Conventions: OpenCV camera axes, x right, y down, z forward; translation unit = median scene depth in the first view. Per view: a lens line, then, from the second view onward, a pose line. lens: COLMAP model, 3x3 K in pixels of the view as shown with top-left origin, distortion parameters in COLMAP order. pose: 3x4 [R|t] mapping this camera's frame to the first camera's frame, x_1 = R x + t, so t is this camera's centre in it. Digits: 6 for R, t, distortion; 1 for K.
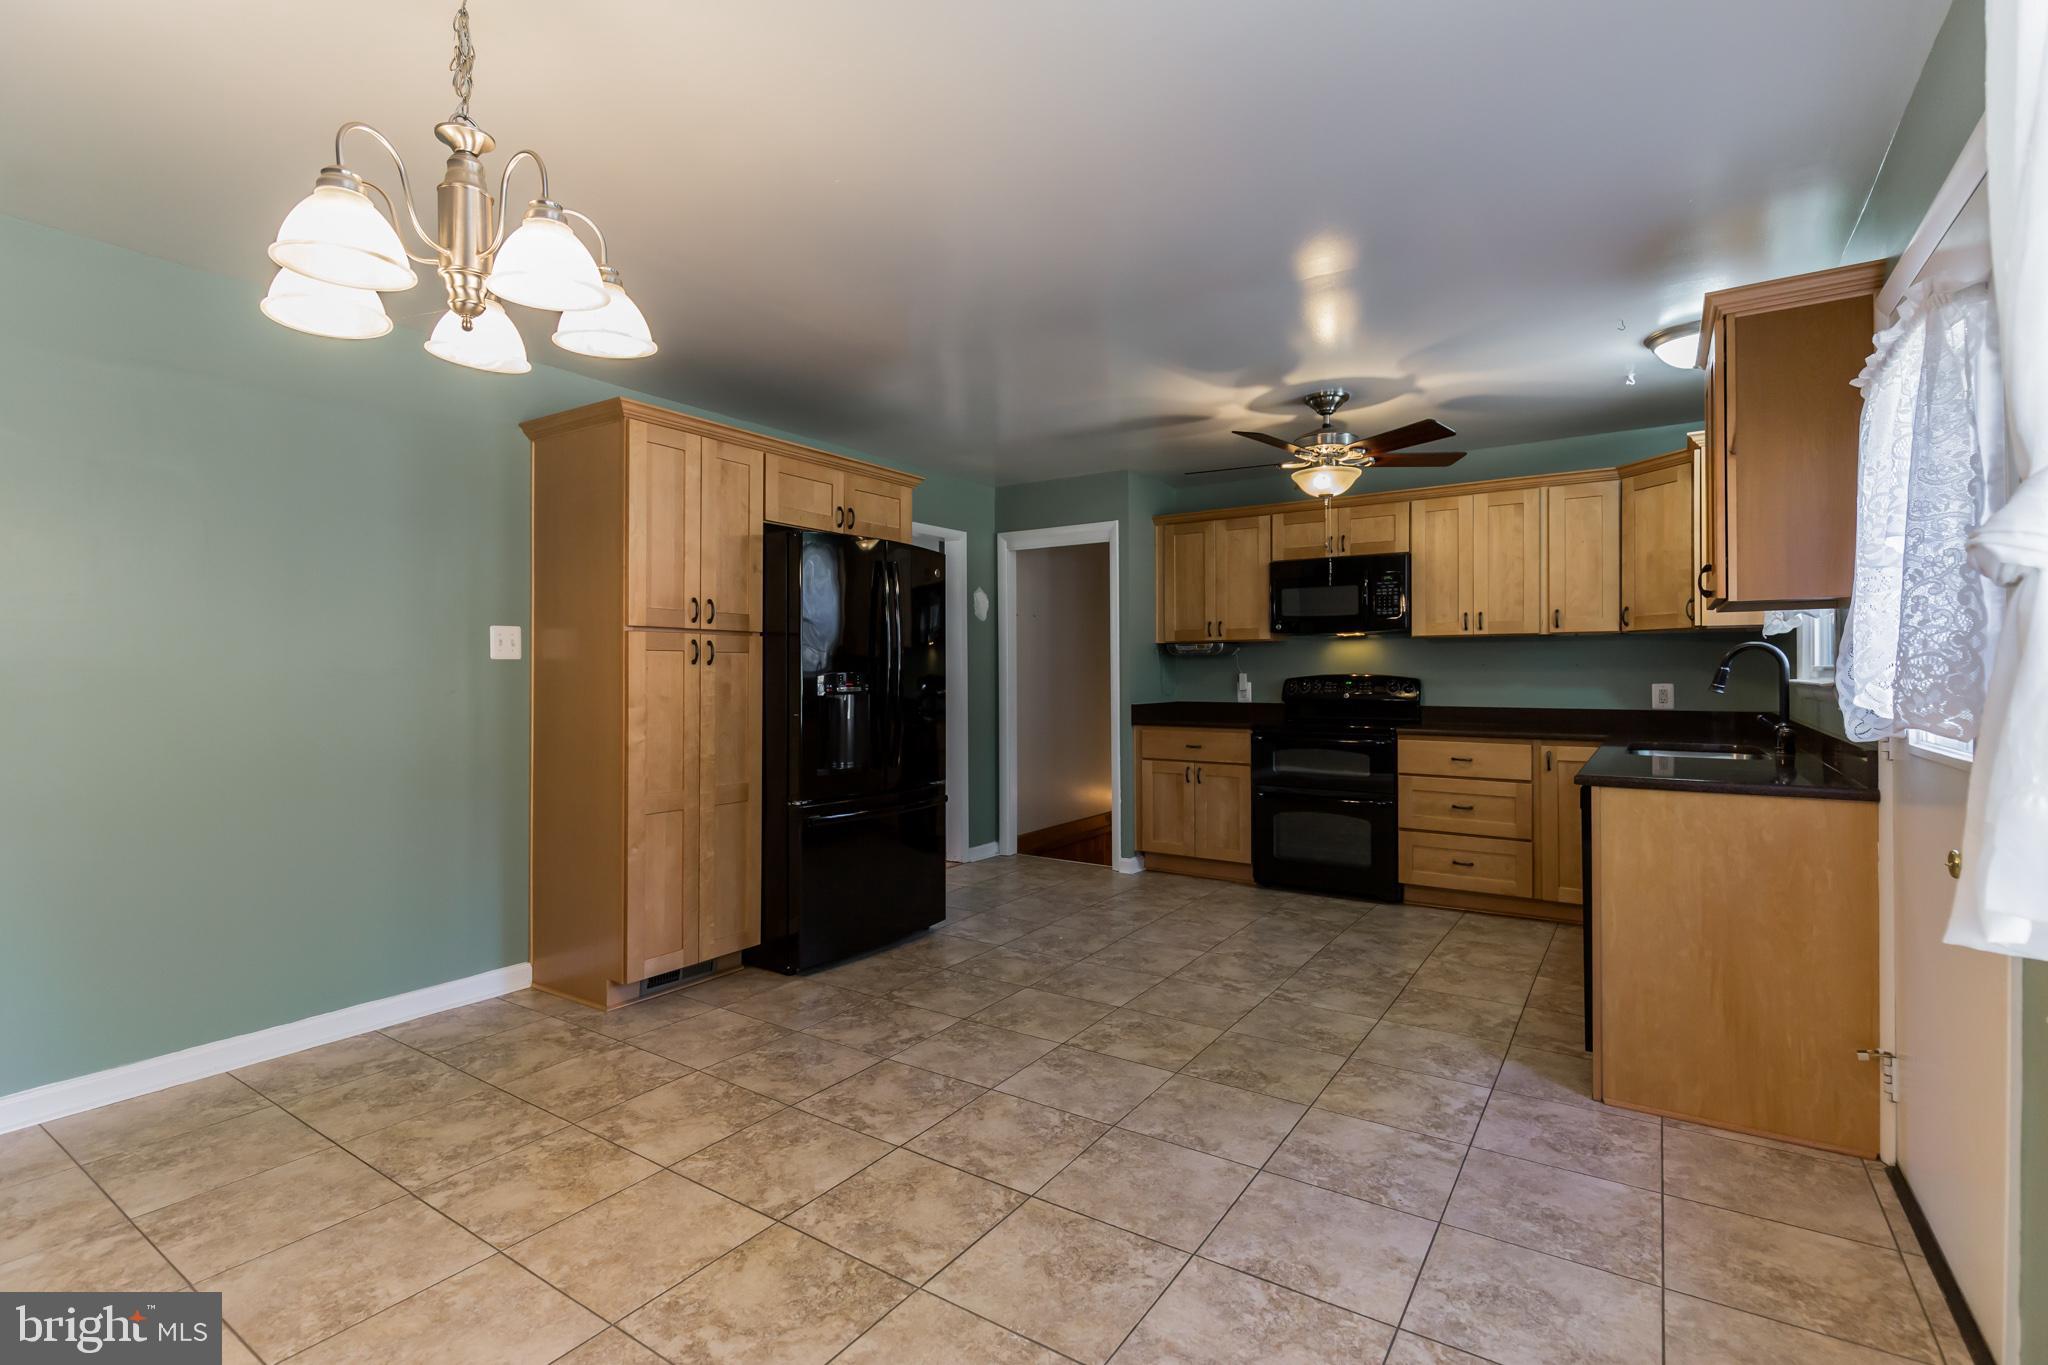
lens RADIAL K [[956.0, 0, 1026.4], [0, 956.0, 671.7], [0, 0, 1]] dist [0.011900, -0.000774]
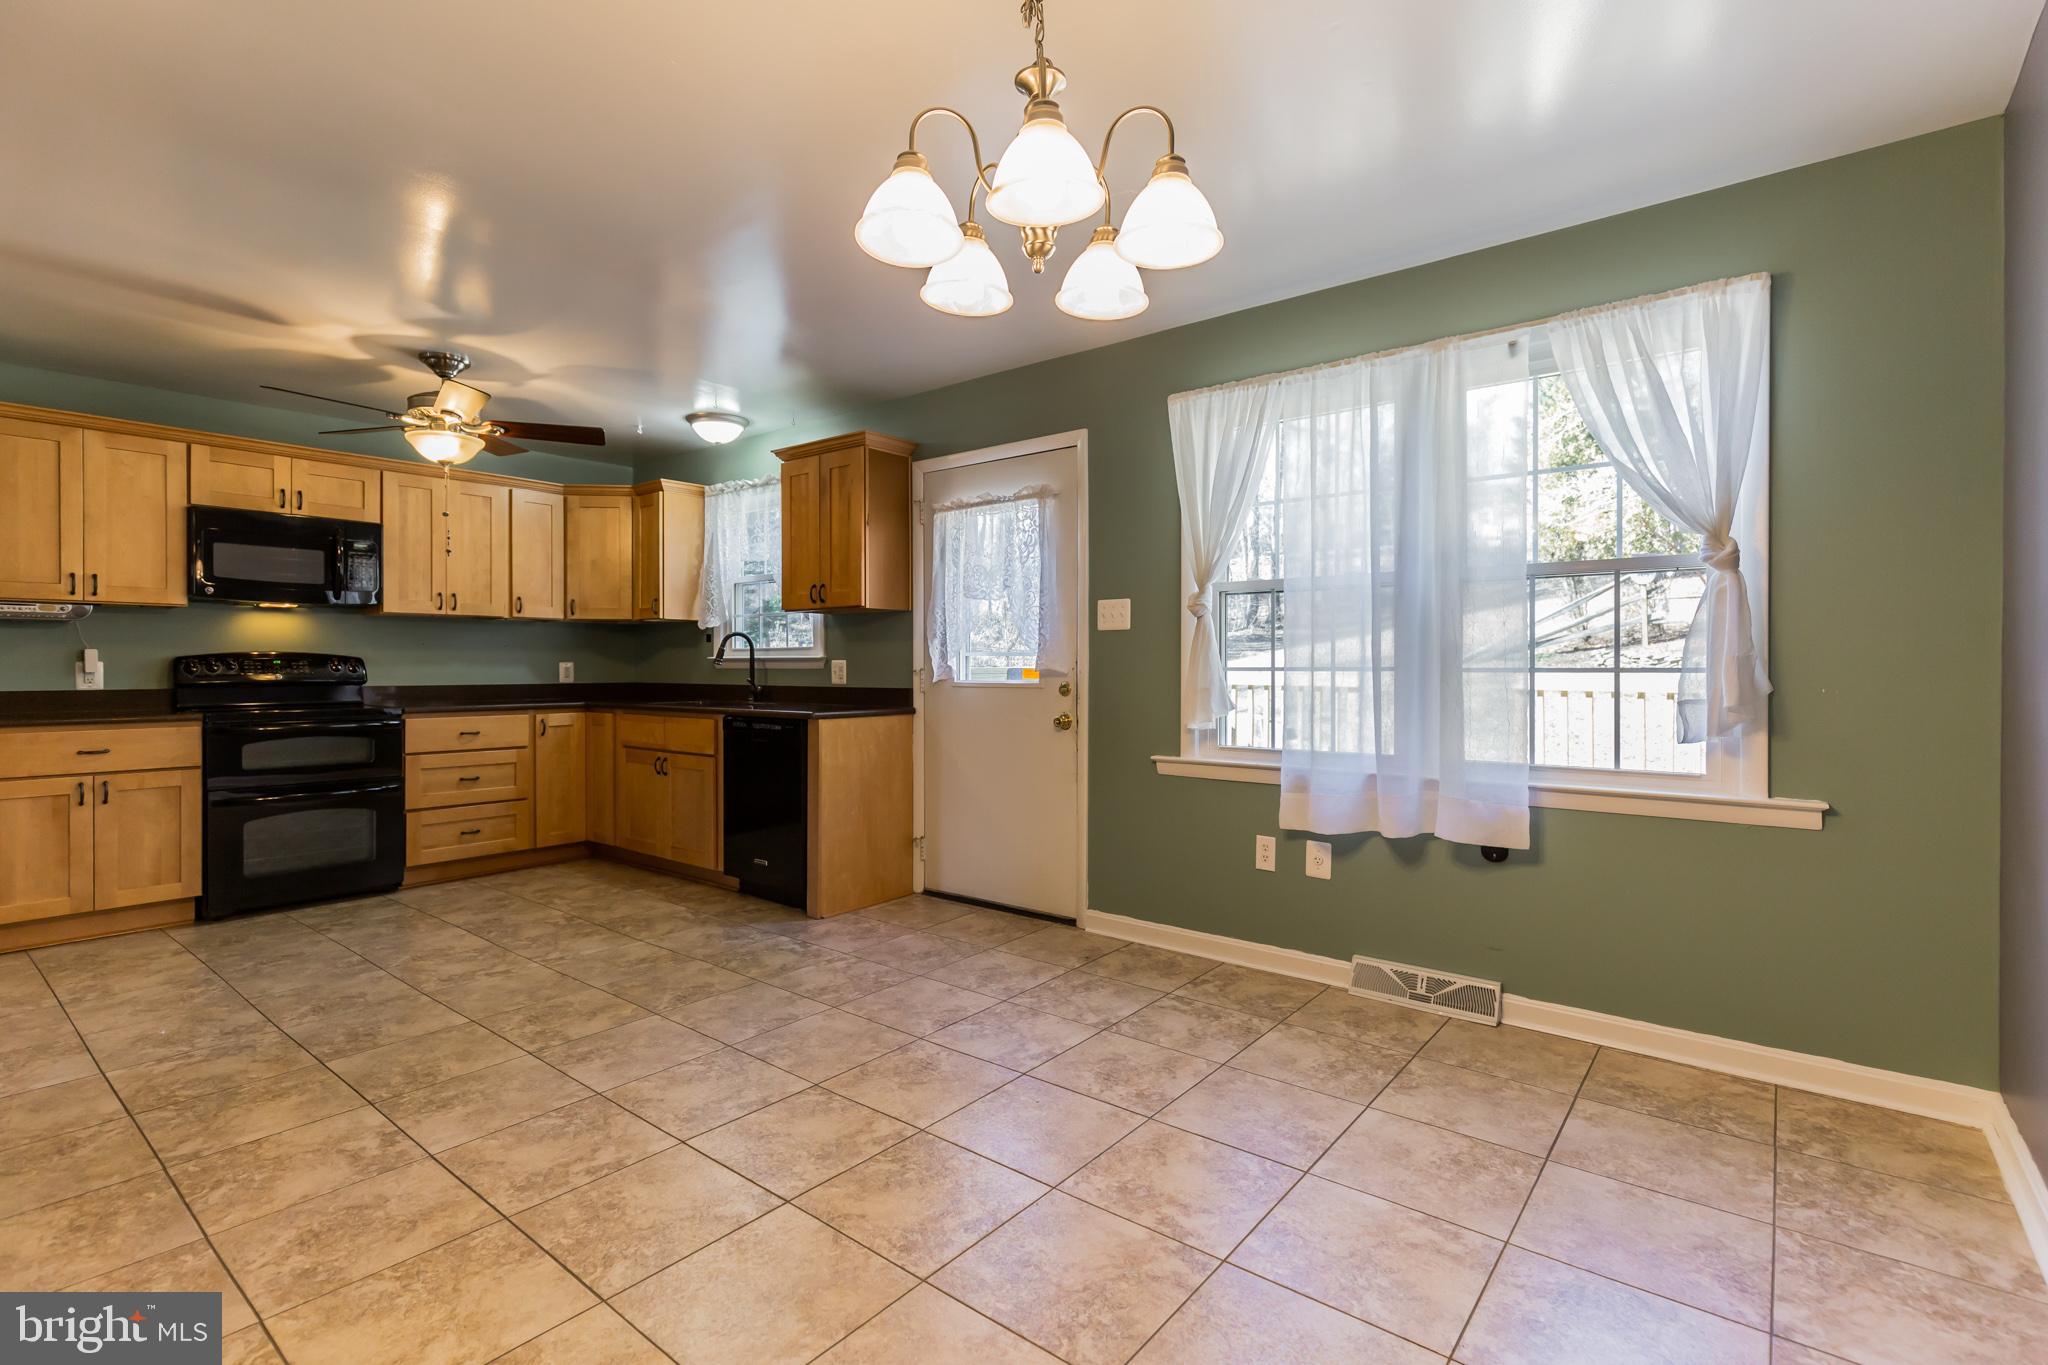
lens RADIAL K [[956.0, 0, 1009.5], [0, 956.0, 671.8], [0, 0, 1]] dist [0.011900, -0.000774]
pose [[0.085917, -0.003920, 0.996295, -0.820317], [0.000862, 0.999992, 0.003860, 0.031249], [-0.996302, 0.000527, 0.085920, 0.485485]]
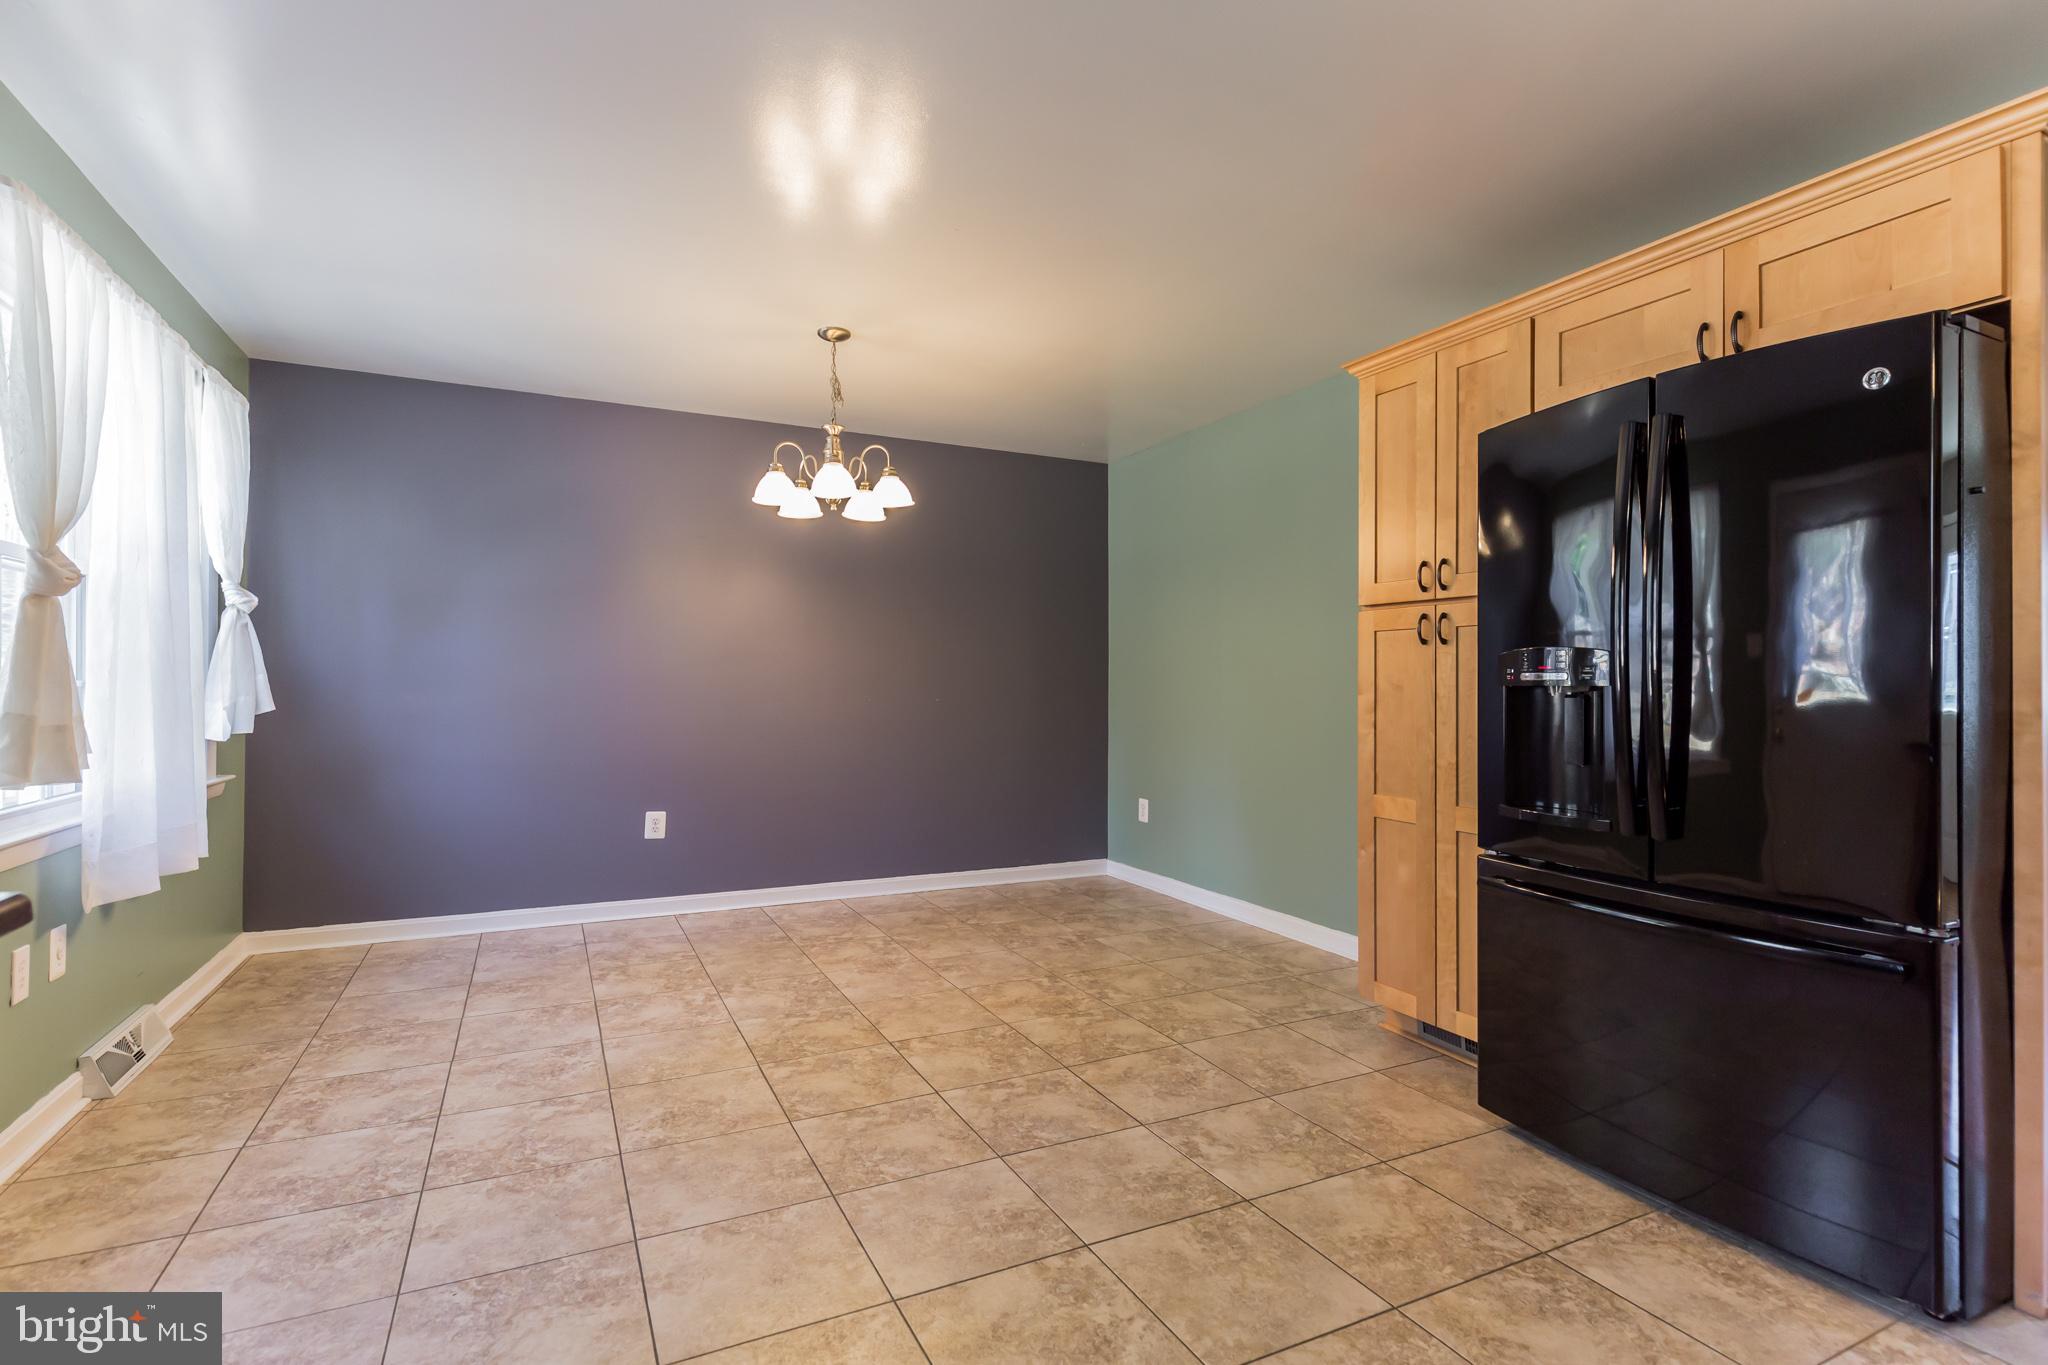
lens RADIAL K [[956.0, 0, 963.0], [0, 956.0, 688.1], [0, 0, 1]] dist [0.011900, -0.000774]
pose [[-0.533653, 0.002751, -0.845699, 0.596623], [-0.002779, 0.999984, 0.005007, 0.034795], [0.845699, 0.005022, -0.533637, 1.269401]]
